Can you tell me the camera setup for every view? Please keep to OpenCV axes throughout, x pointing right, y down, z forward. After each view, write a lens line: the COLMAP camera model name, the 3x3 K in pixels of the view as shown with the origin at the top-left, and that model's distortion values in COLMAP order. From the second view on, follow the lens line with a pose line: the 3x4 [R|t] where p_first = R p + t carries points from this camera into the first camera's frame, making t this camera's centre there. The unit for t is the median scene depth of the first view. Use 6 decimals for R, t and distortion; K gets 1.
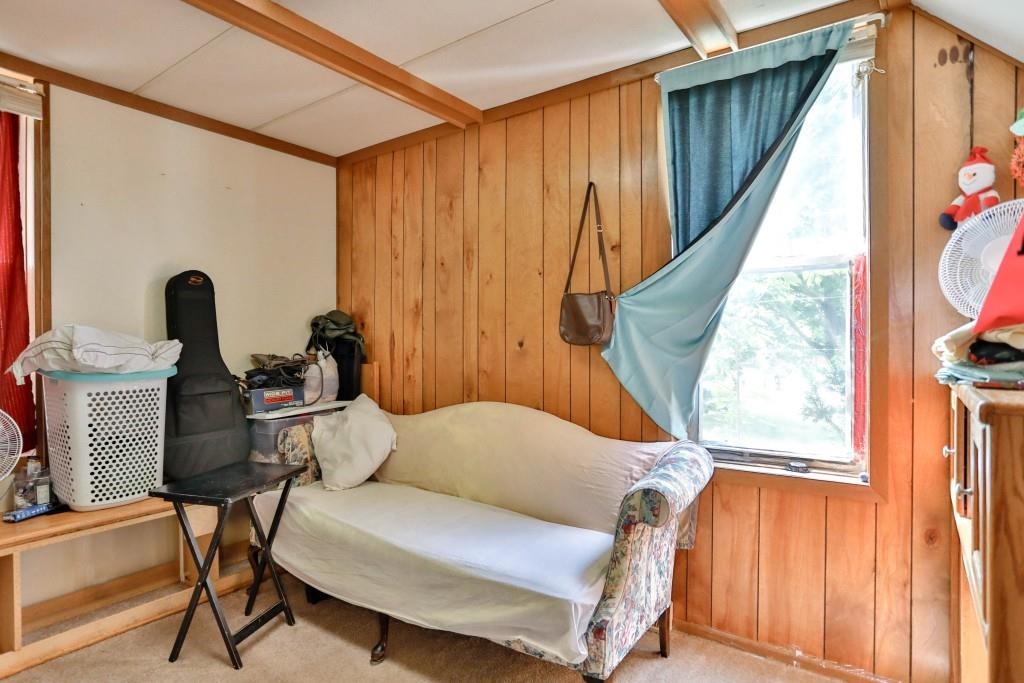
lens RADIAL K [[558.5, 0, 530.0], [0, 558.5, 345.0], [0, 0, 1]] dist [-0.064123, 0.027882]
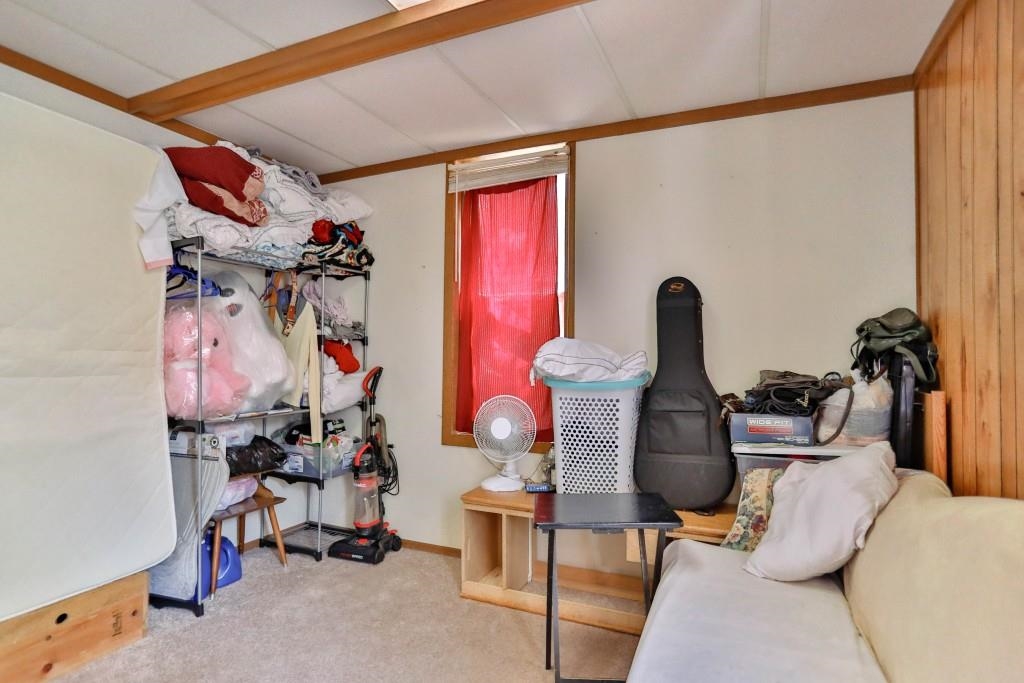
lens RADIAL K [[535.8, 0, 502.5], [0, 535.8, 344.2], [0, 0, 1]] dist [-0.052600, 0.026593]
pose [[0.163781, -0.011555, -0.986429, 0.214051], [-0.017633, 0.999737, -0.014639, -0.003712], [0.986339, 0.019792, 0.163534, 0.520406]]
